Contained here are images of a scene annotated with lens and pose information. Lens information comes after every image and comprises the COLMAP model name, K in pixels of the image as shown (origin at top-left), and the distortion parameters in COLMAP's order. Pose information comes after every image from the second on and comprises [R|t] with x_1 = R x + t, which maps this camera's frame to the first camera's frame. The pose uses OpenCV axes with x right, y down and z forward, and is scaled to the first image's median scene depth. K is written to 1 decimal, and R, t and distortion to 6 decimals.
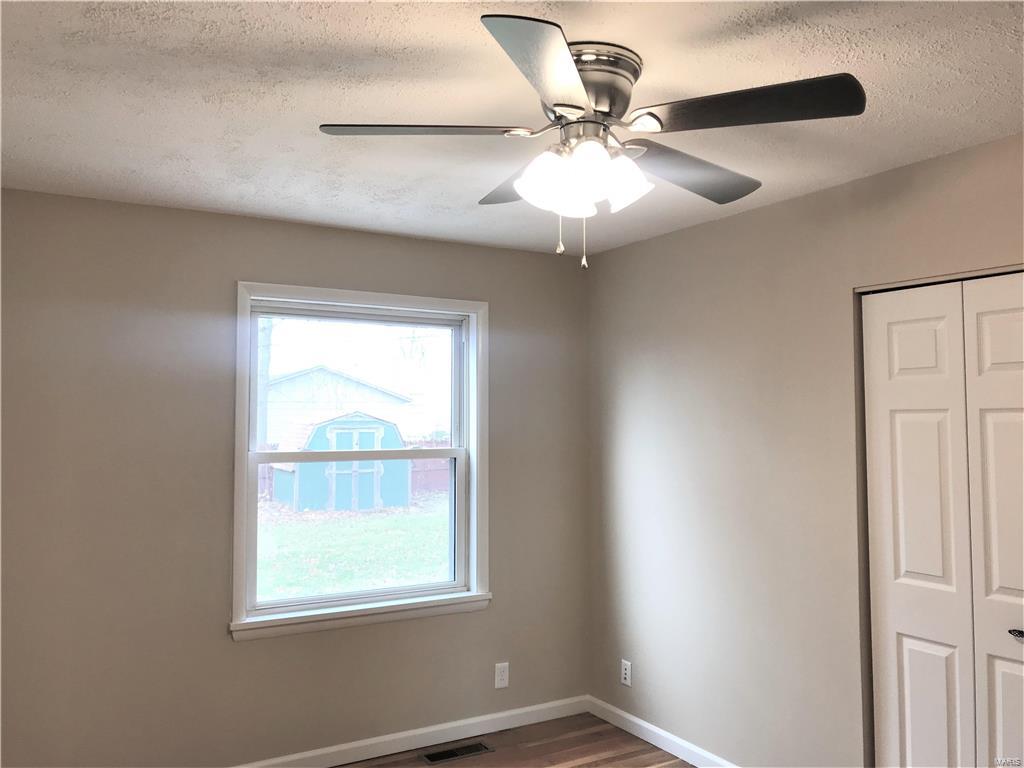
lens RADIAL K [[841.3, 0, 512.0], [0, 841.3, 384.0], [0, 0, 1]] dist [0.005557, 0.003721]
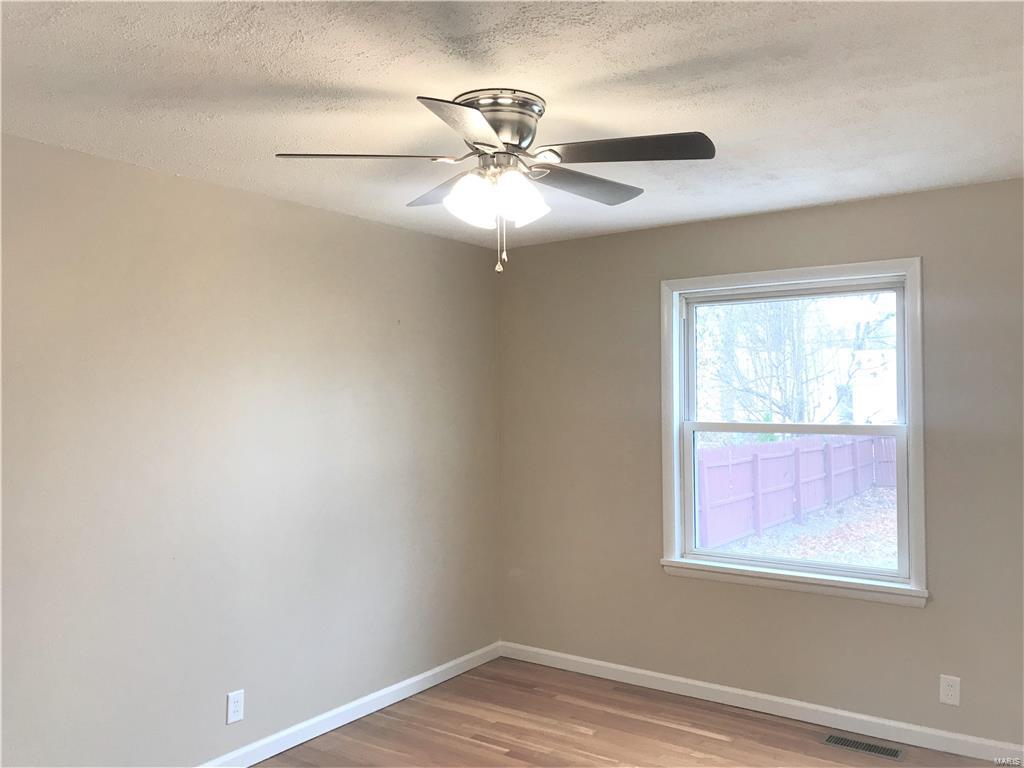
lens RADIAL K [[839.7, 0, 512.0], [0, 839.7, 384.0], [0, 0, 1]] dist [0.006679, -0.000090]
pose [[0.402889, -0.012256, -0.915167, 0.649164], [0.058183, 0.998231, 0.012245, -0.001956], [0.913398, -0.058180, 0.402889, 0.287551]]
